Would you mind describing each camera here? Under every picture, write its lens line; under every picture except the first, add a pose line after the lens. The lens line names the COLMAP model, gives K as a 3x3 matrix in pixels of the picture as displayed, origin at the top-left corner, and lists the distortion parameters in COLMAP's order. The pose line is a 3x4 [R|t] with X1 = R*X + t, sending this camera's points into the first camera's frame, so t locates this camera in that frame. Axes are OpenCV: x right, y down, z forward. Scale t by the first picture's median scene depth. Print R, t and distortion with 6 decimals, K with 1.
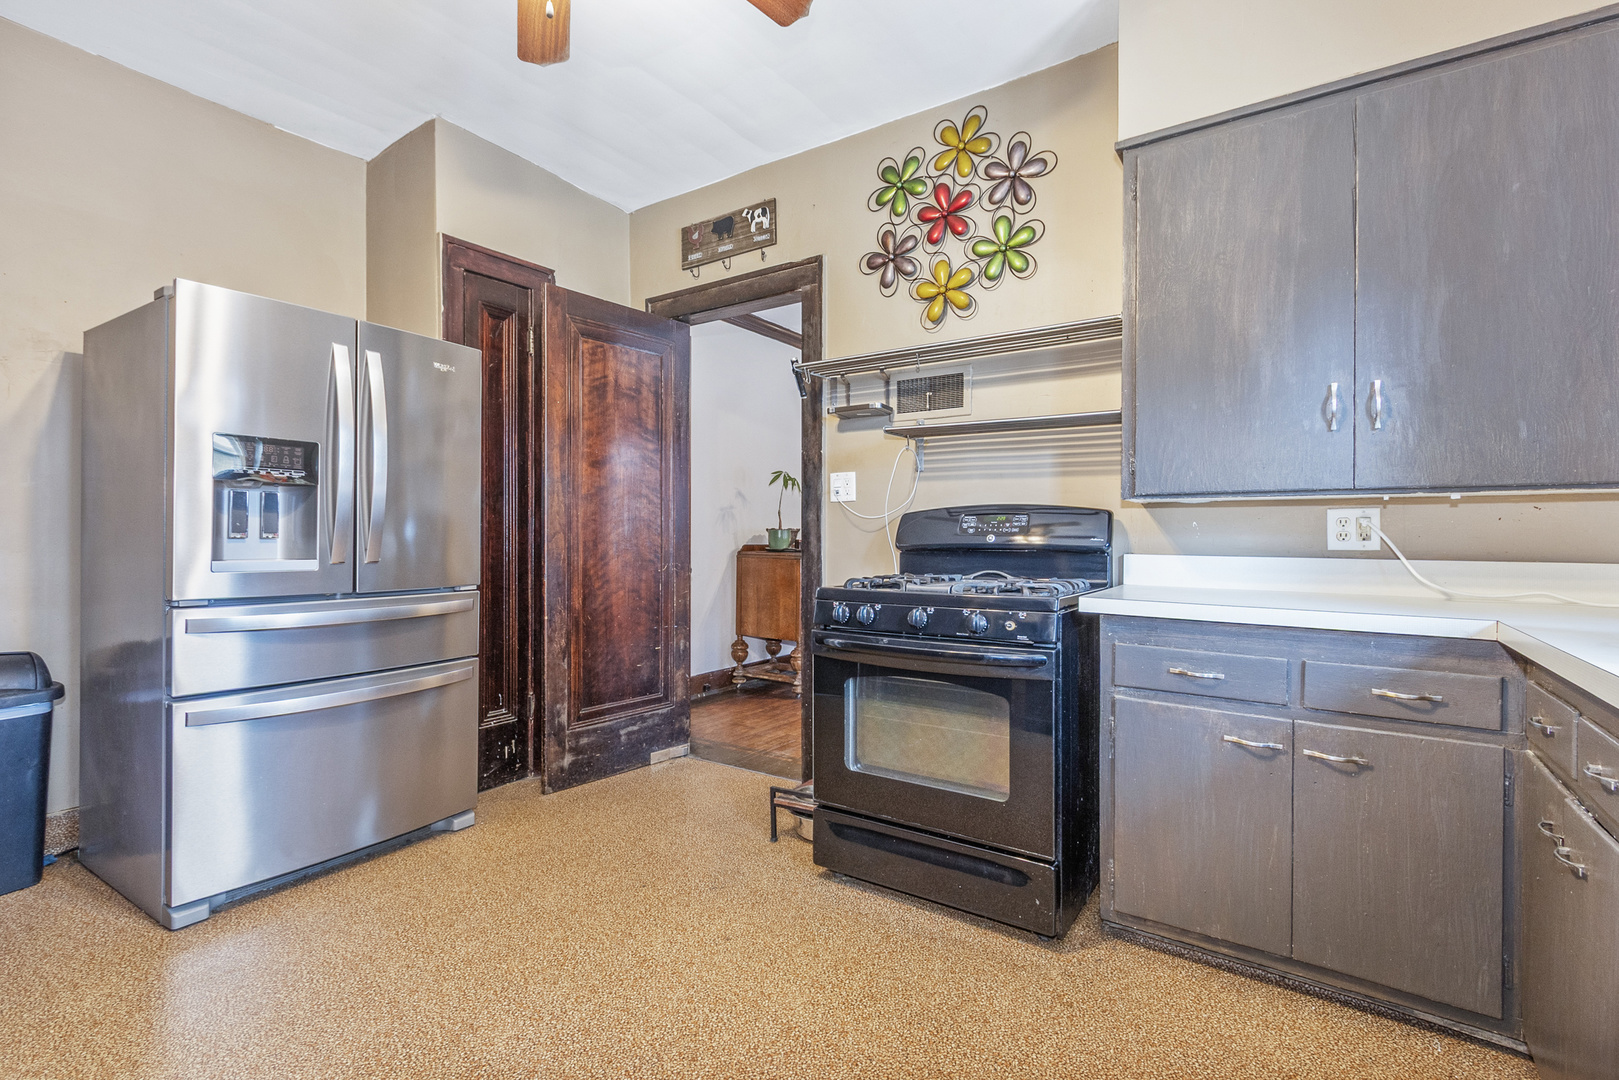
lens RADIAL K [[741.9, 0, 815.0], [0, 741.9, 540.3], [0, 0, 1]] dist [0.002884, -0.001852]
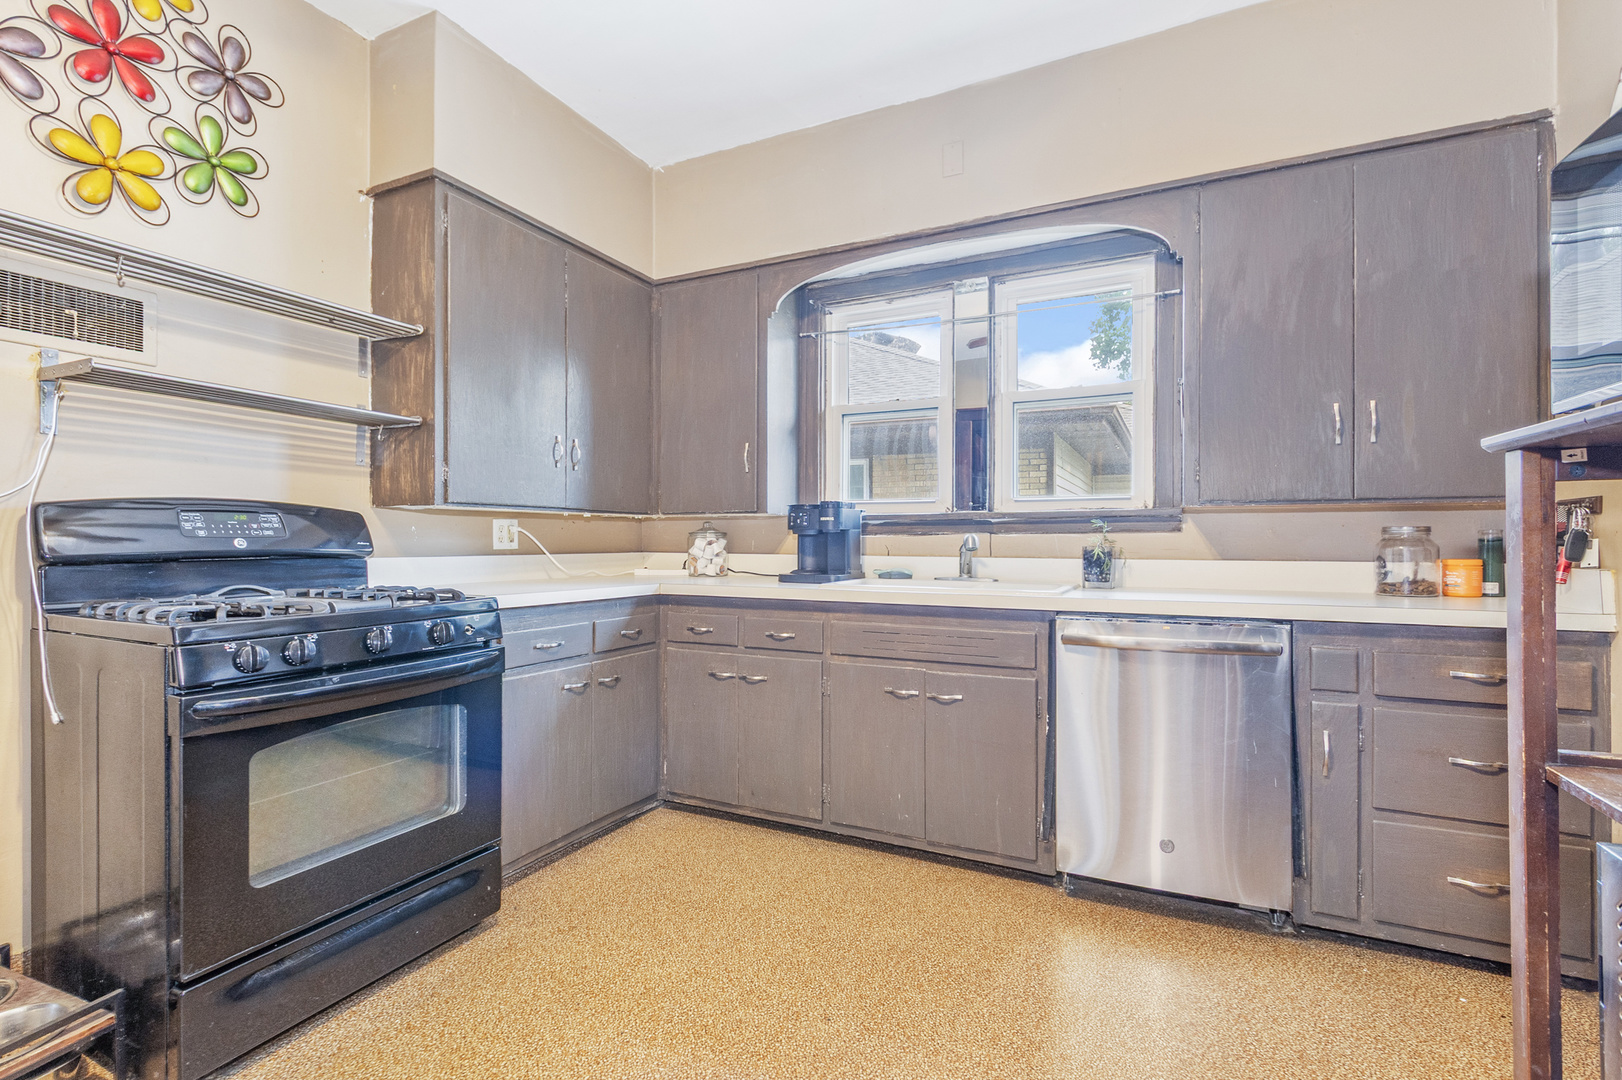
lens RADIAL K [[743.3, 0, 808.8], [0, 743.3, 538.3], [0, 0, 1]] dist [0.002884, -0.001852]
pose [[-0.147260, -0.003120, 0.989093, -0.617959], [0.004040, 0.999985, 0.003755, -0.008305], [-0.989090, 0.004549, -0.147245, 0.536548]]
